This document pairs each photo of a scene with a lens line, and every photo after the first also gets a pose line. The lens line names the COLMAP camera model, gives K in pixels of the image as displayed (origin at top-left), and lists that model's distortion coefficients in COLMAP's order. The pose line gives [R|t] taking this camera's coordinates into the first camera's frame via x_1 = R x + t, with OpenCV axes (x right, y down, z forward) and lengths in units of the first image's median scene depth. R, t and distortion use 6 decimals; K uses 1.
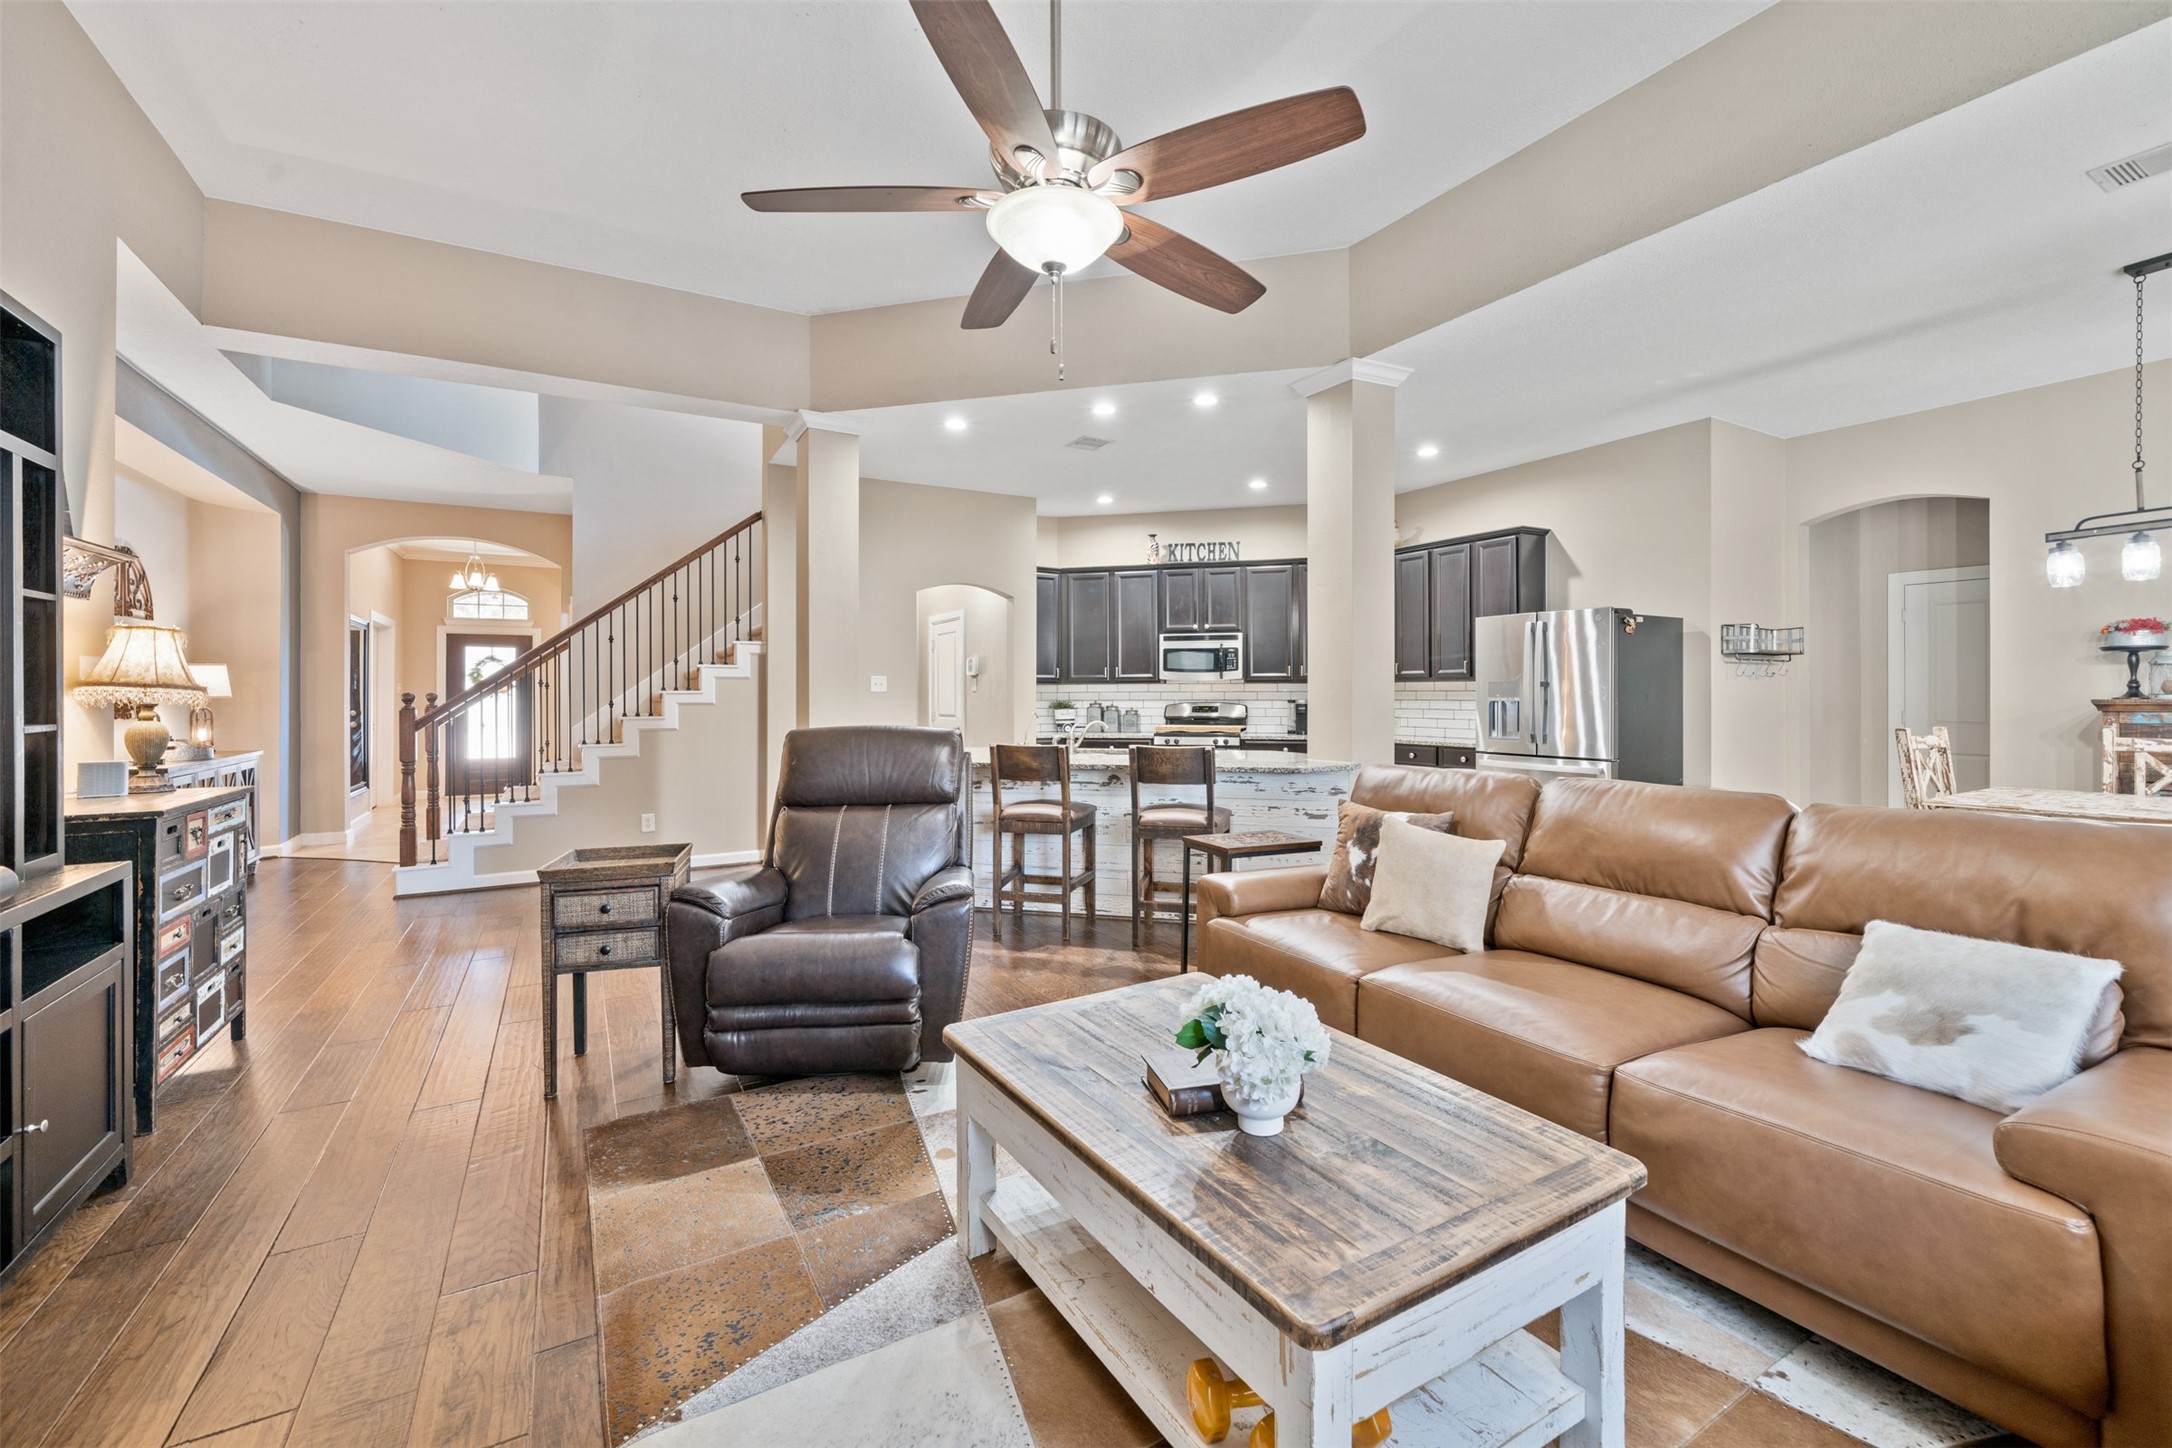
lens RADIAL K [[849.9, 0, 1075.8], [0, 849.9, 710.5], [0, 0, 1]] dist [-0.005550, 0.001117]
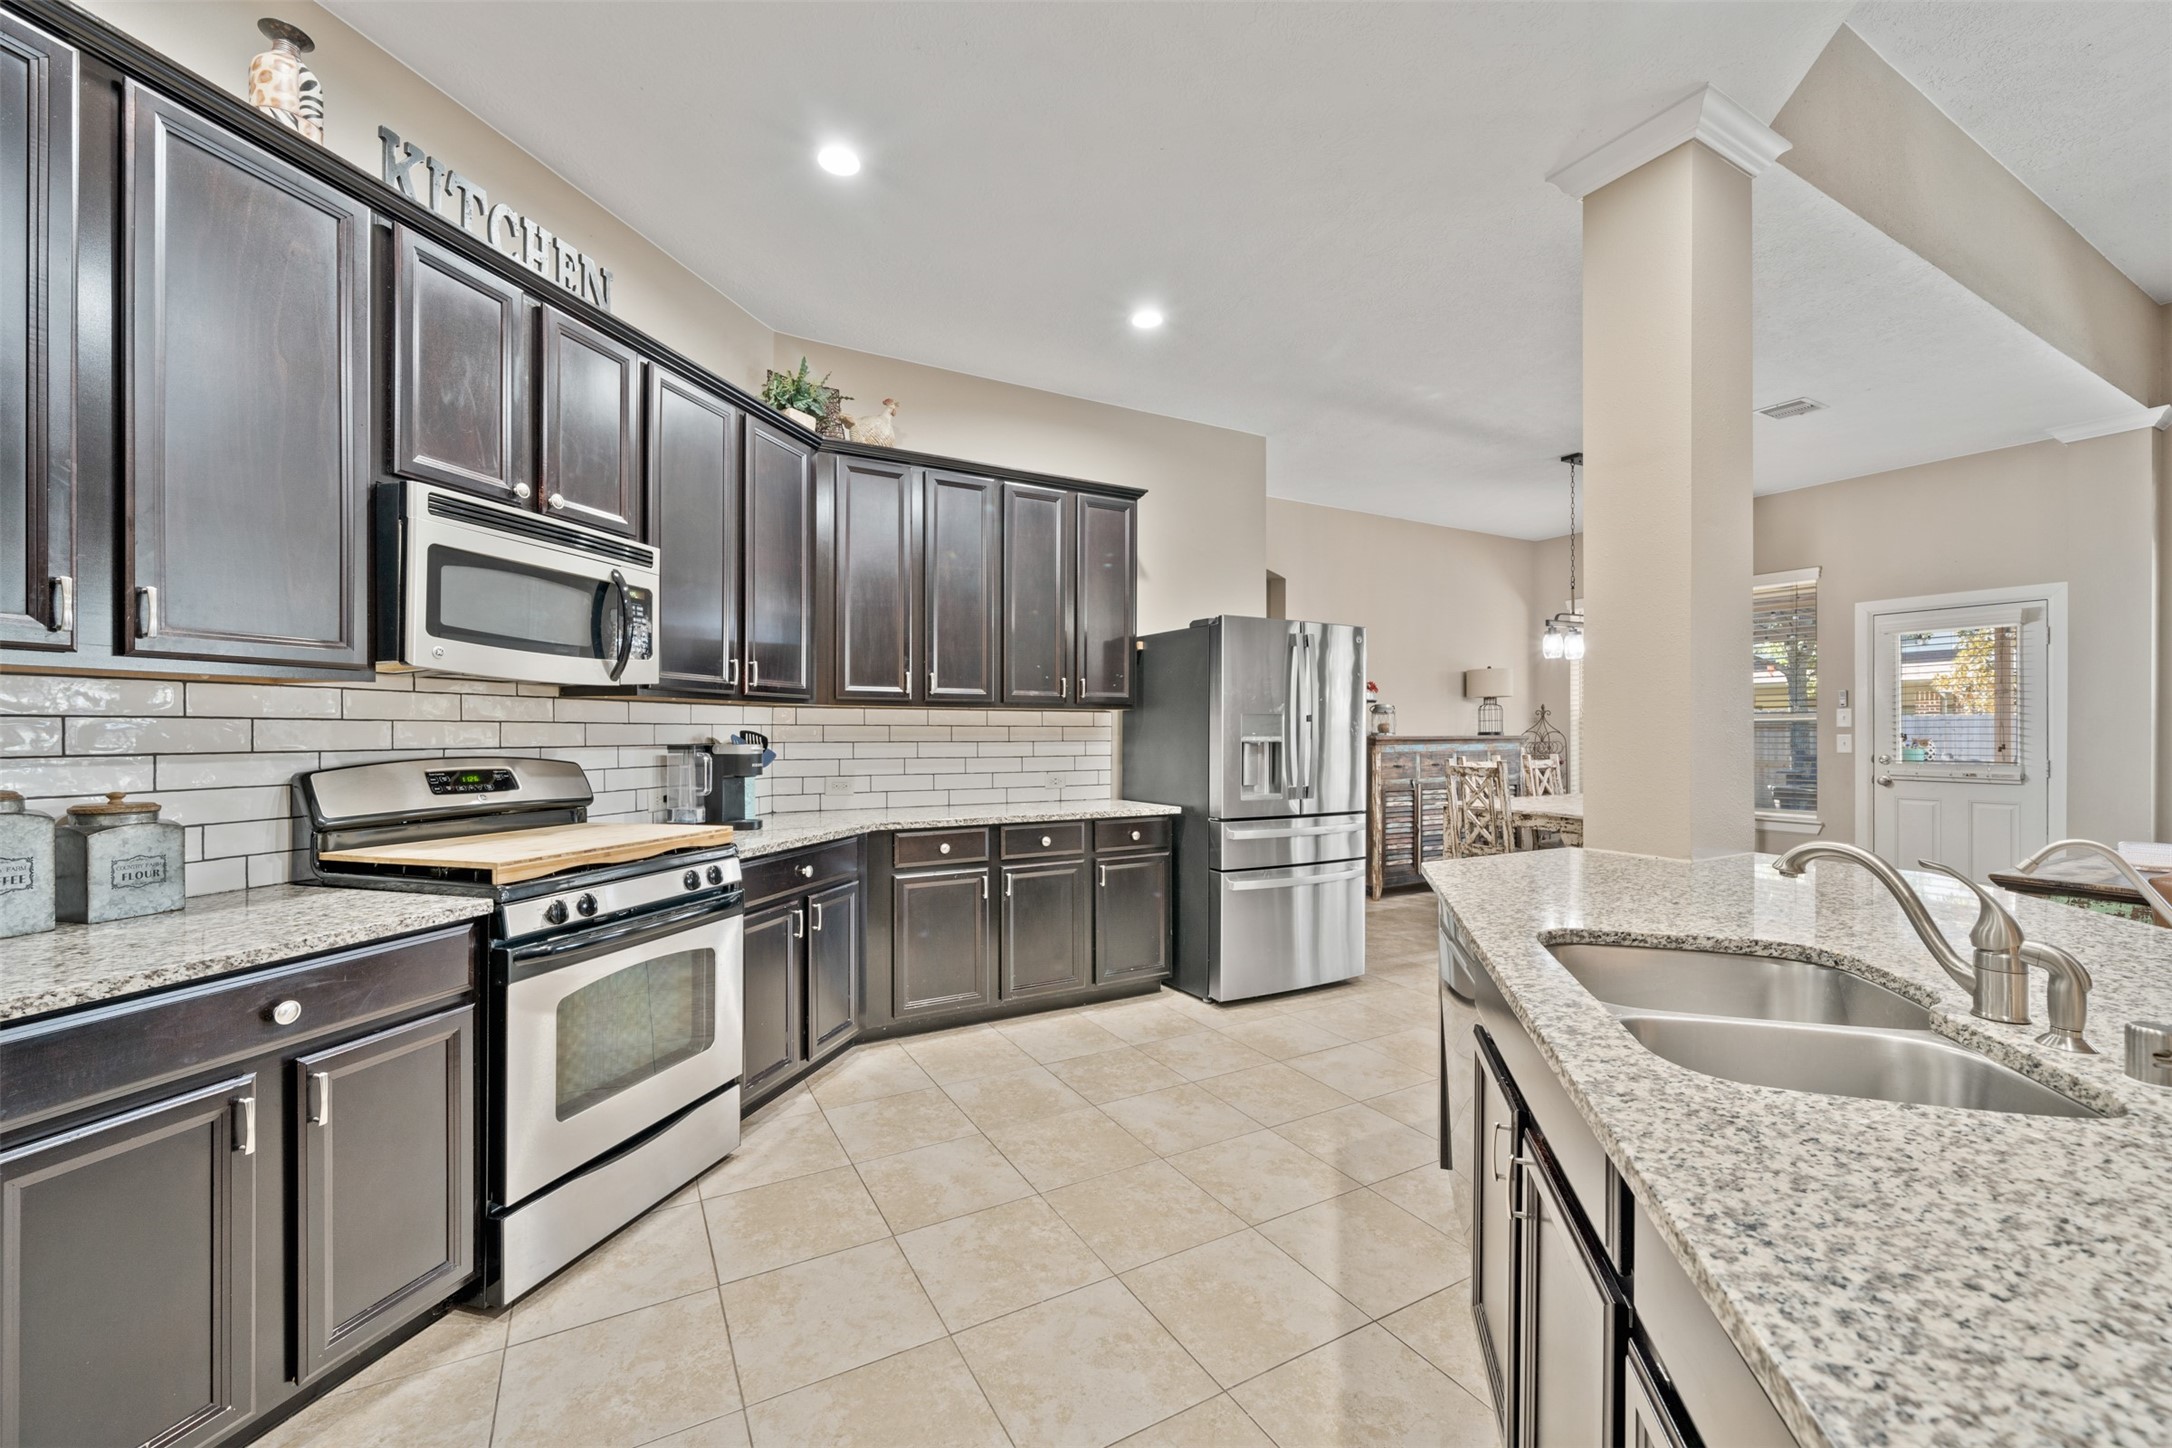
lens RADIAL K [[849.9, 0, 1094.0], [0, 849.9, 730.4], [0, 0, 1]] dist [-0.005550, 0.001117]
pose [[0.010949, 0.003918, 0.999932, -0.138383], [0.017661, 0.999836, -0.004111, -0.014152], [-0.999784, 0.017705, 0.010878, 0.805933]]
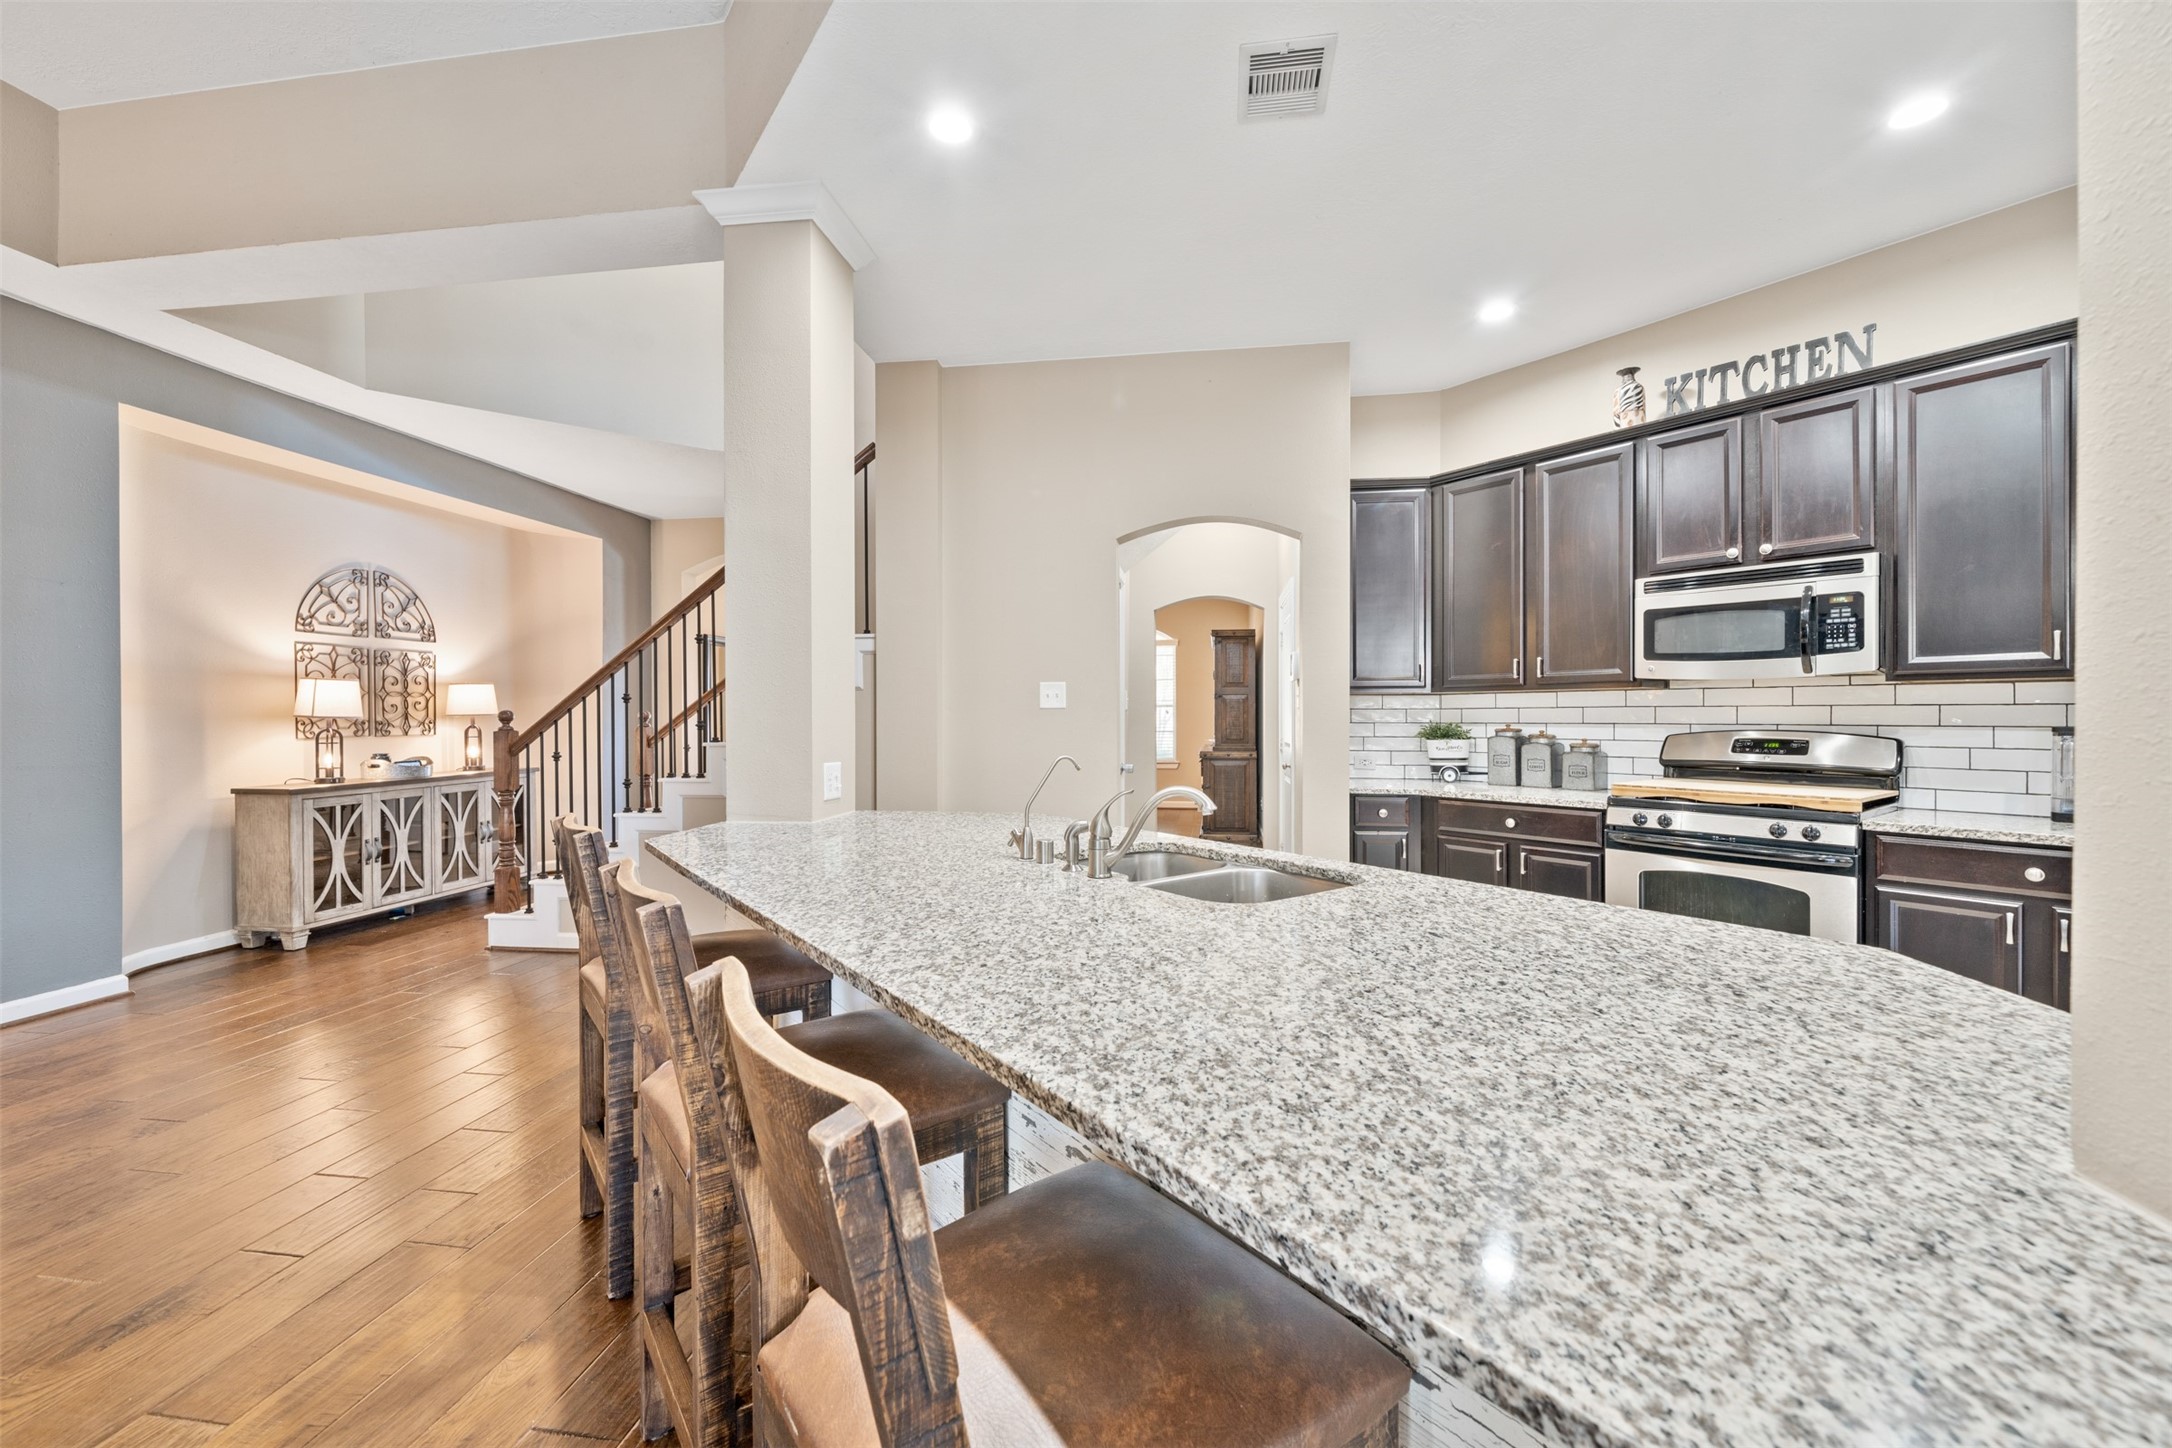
lens RADIAL K [[849.9, 0, 1084.0], [0, 849.9, 717.1], [0, 0, 1]] dist [-0.005550, 0.001117]
pose [[0.789241, 0.002752, -0.614077, 0.144190], [-0.009992, 0.999915, -0.008360, -0.009528], [0.614002, 0.012734, 0.789202, 0.465979]]
